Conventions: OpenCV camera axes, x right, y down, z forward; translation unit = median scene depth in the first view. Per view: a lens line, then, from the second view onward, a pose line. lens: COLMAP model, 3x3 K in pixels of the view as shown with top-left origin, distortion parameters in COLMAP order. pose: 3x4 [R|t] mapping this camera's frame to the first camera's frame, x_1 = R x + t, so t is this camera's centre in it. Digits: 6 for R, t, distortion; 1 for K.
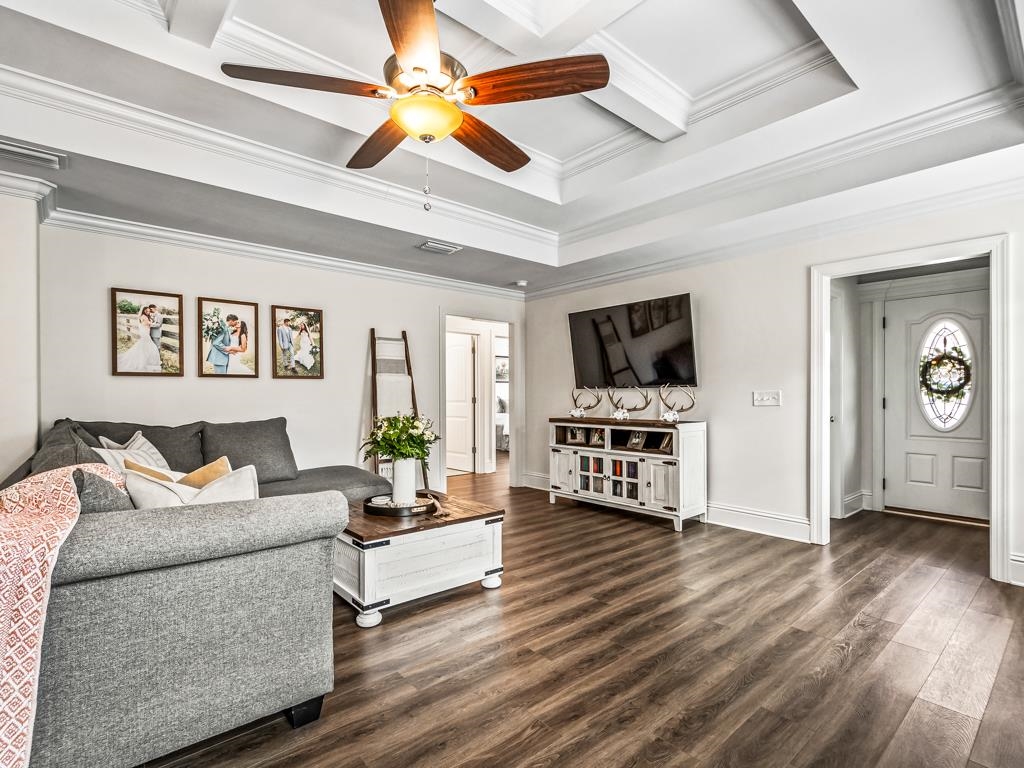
lens RADIAL K [[505.0, 0, 514.8], [0, 505.0, 394.6], [0, 0, 1]] dist [0.009856, -0.002266]
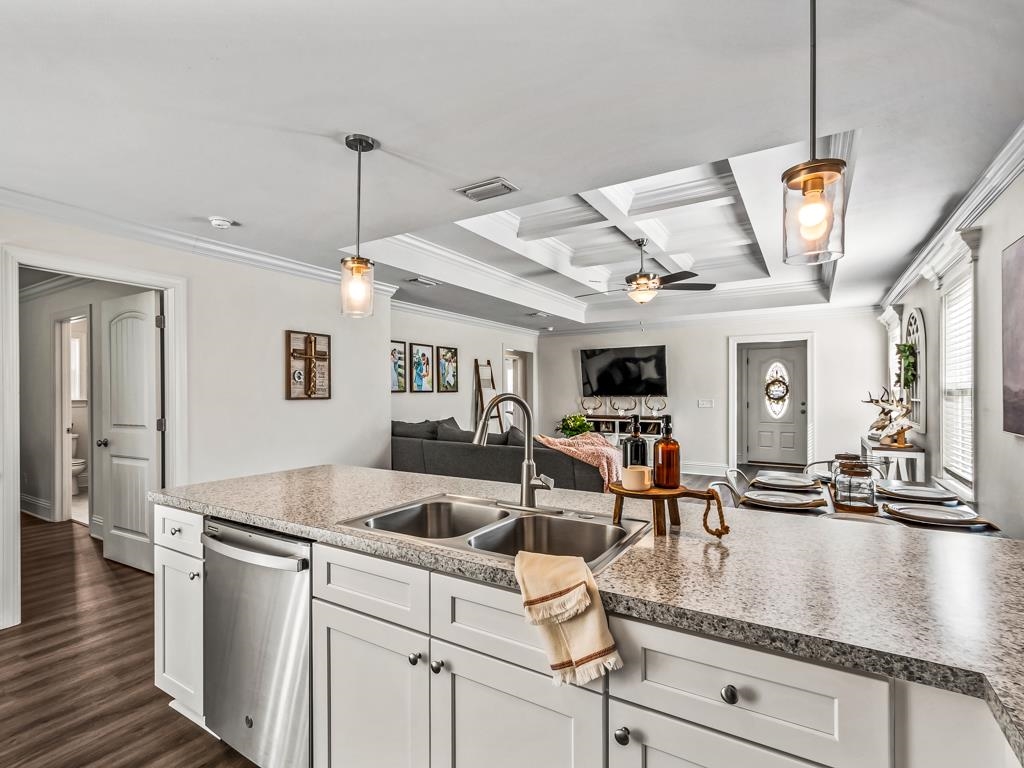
lens RADIAL K [[499.7, 0, 491.8], [0, 499.7, 393.5], [0, 0, 1]] dist [-0.001719, 0.000776]
pose [[0.961359, -0.001269, 0.275294, -0.727580], [0.001533, 0.999999, -0.000746, -0.026818], [-0.275293, 0.001139, 0.961360, -0.533179]]
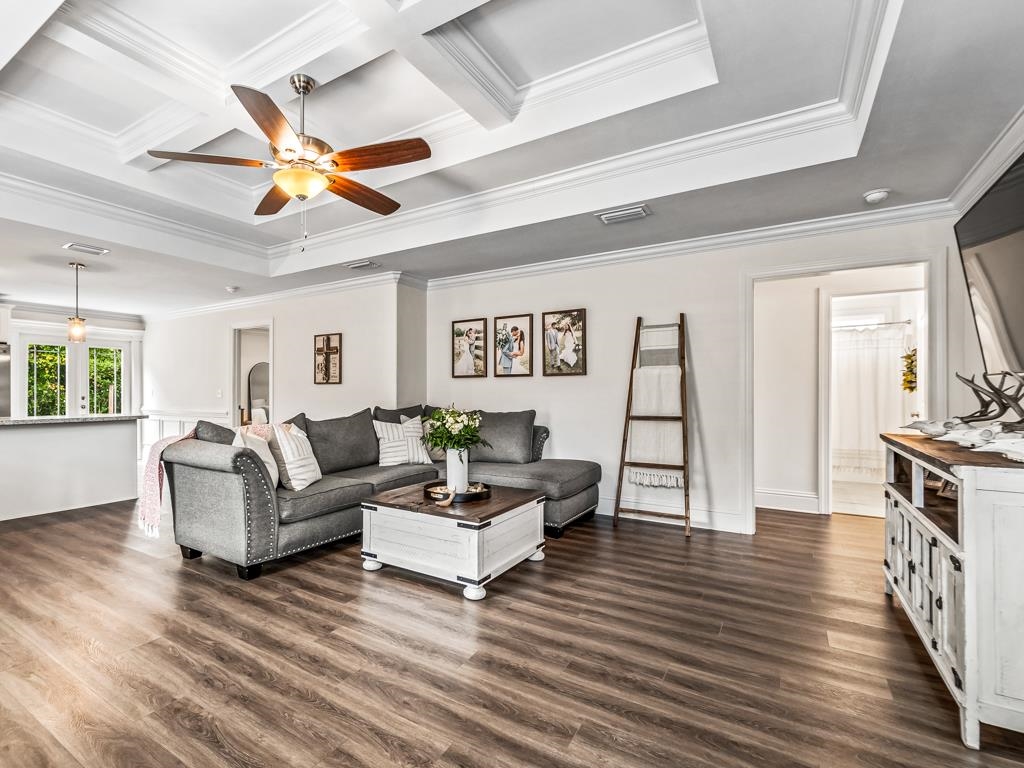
lens RADIAL K [[505.0, 0, 445.1], [0, 505.0, 389.3], [0, 0, 1]] dist [0.009856, -0.002266]
pose [[0.247388, -0.002255, -0.968914, 0.565257], [-0.000413, 0.999997, -0.002433, 0.000511], [0.968916, 0.001002, 0.247386, 0.486205]]
